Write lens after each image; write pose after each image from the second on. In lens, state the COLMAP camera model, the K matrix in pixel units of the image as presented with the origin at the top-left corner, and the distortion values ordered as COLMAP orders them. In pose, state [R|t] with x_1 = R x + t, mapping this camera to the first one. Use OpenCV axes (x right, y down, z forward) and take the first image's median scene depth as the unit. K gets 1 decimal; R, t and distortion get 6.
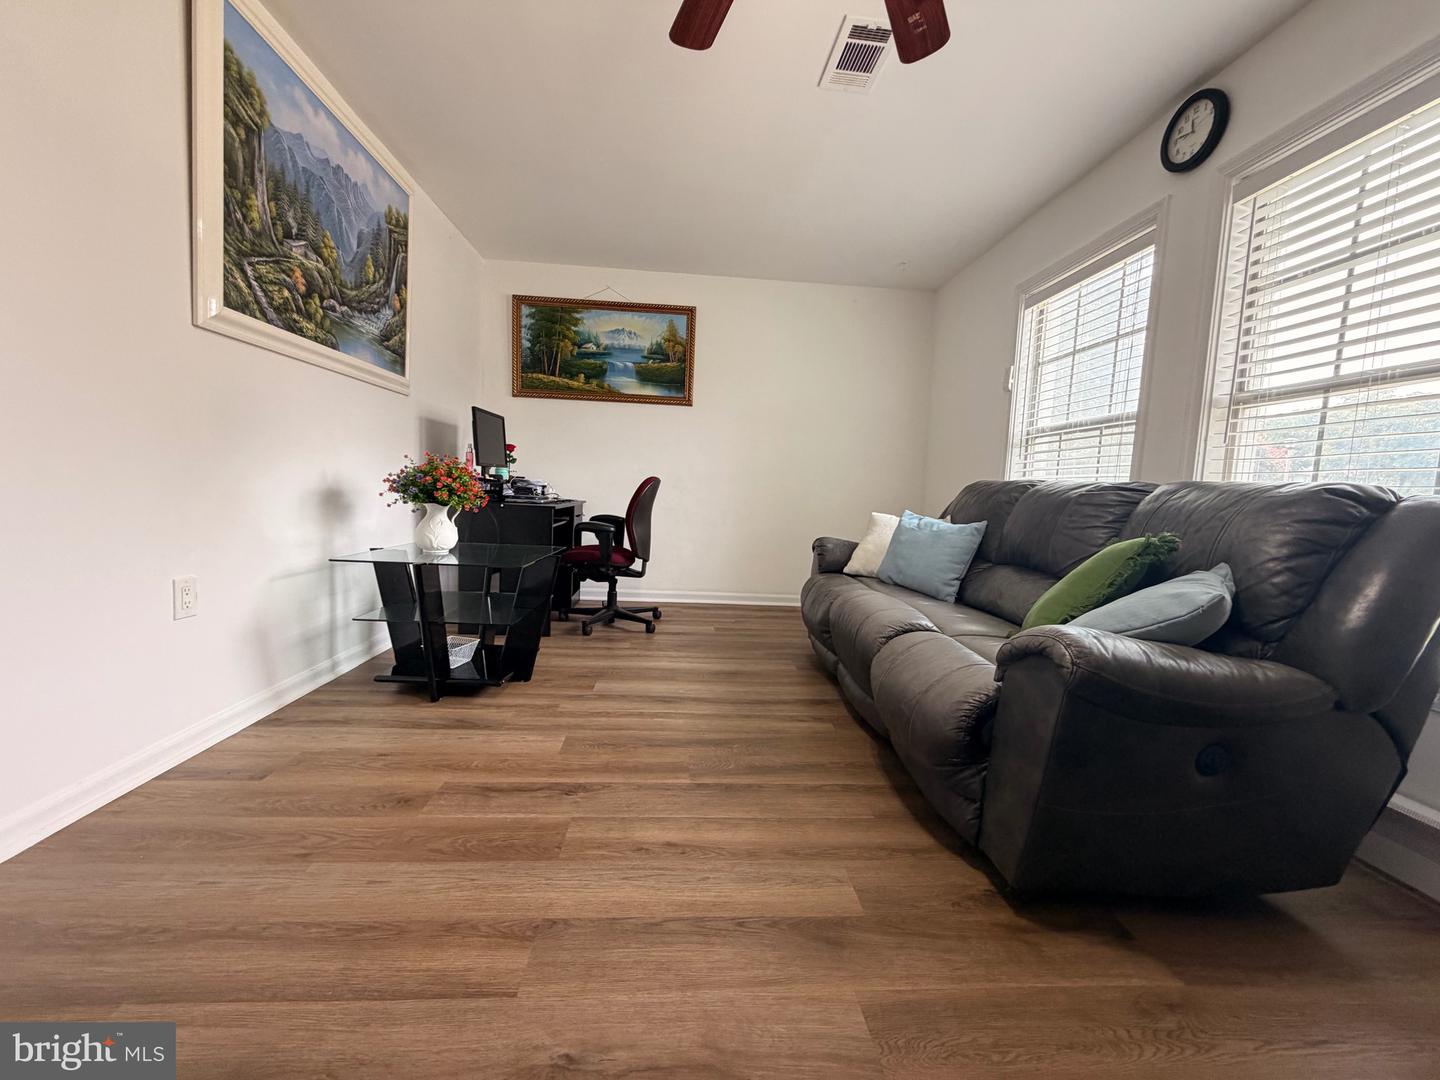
lens RADIAL K [[576.0, 0, 718.2], [0, 576.0, 538.5], [0, 0, 1]] dist [0.001917, -0.000624]
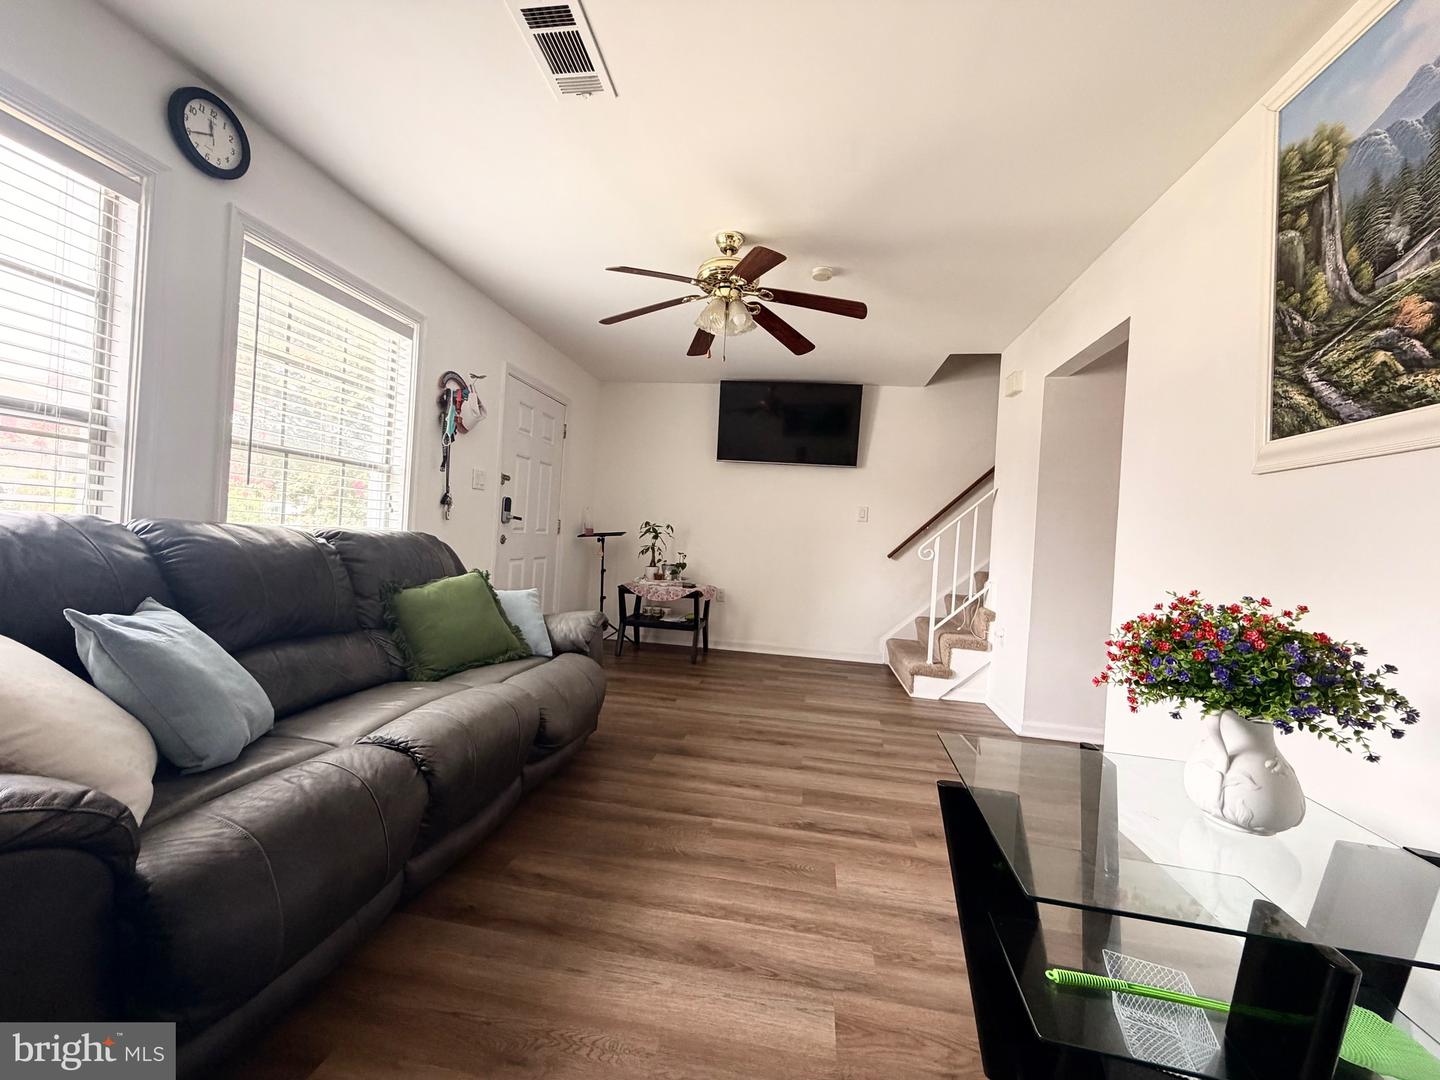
lens RADIAL K [[576.0, 0, 715.5], [0, 576.0, 537.1], [0, 0, 1]] dist [0.001917, -0.000624]
pose [[-0.967993, -0.102934, 0.228899, -0.235579], [-0.082417, 0.991819, 0.097476, -0.249595], [-0.237060, 0.075491, -0.968557, 1.873688]]
